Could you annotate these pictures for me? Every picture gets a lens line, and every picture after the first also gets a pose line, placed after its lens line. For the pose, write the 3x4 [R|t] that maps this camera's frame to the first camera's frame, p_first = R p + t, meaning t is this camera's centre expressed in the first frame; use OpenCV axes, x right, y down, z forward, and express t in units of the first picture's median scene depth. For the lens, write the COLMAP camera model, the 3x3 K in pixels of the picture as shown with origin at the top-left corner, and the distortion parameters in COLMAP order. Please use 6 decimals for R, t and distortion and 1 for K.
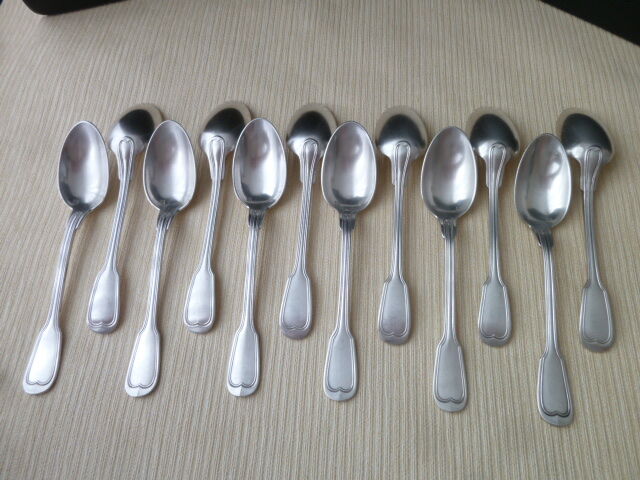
lens RADIAL K [[492.1, 0, 320.0], [0, 492.1, 240.0], [0, 0, 1]] dist [-0.027160, 0.008214]
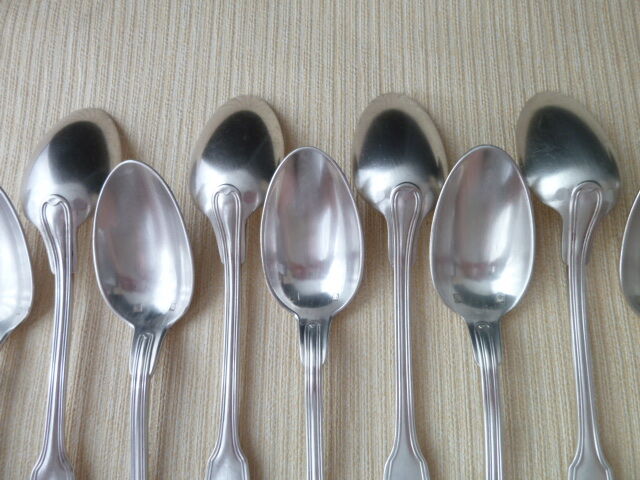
lens RADIAL K [[492.1, 0, 320.0], [0, 492.1, 240.0], [0, 0, 1]] dist [-0.027160, 0.008214]
pose [[0.998390, -0.056715, -0.000045, -0.113143], [0.055942, 0.984654, 0.165311, -0.234919], [-0.009331, -0.165047, 0.986242, 0.474142]]
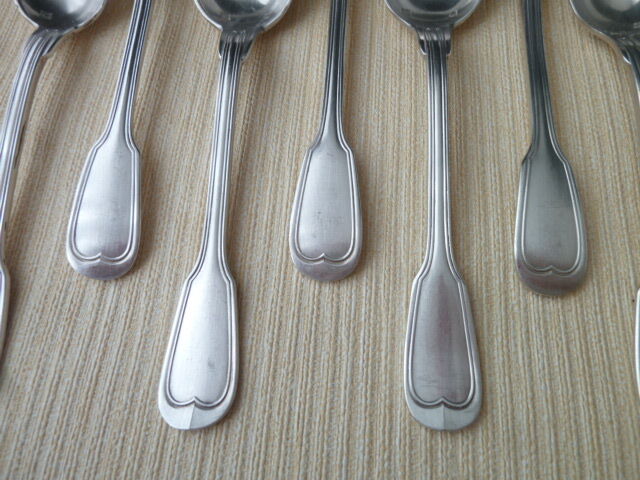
lens RADIAL K [[492.1, 0, 320.0], [0, 492.1, 240.0], [0, 0, 1]] dist [-0.027160, 0.008214]
pose [[0.999806, 0.015900, 0.011610, -0.232856], [-0.016452, 0.998659, 0.049088, 0.120073], [-0.010814, -0.049270, 0.998727, 0.512224]]
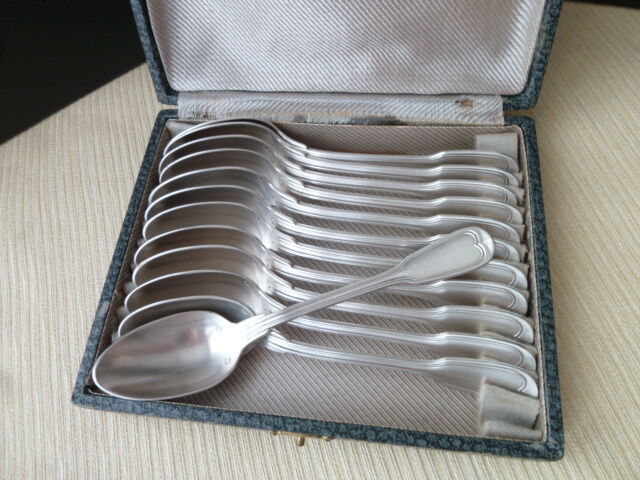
lens RADIAL K [[492.1, 0, 320.0], [0, 492.1, 240.0], [0, 0, 1]] dist [-0.027160, 0.008214]
pose [[0.934923, -0.342774, 0.091793, -0.017170], [0.348207, 0.936015, -0.051256, -0.214227], [-0.068350, 0.079883, 0.994458, 0.322195]]
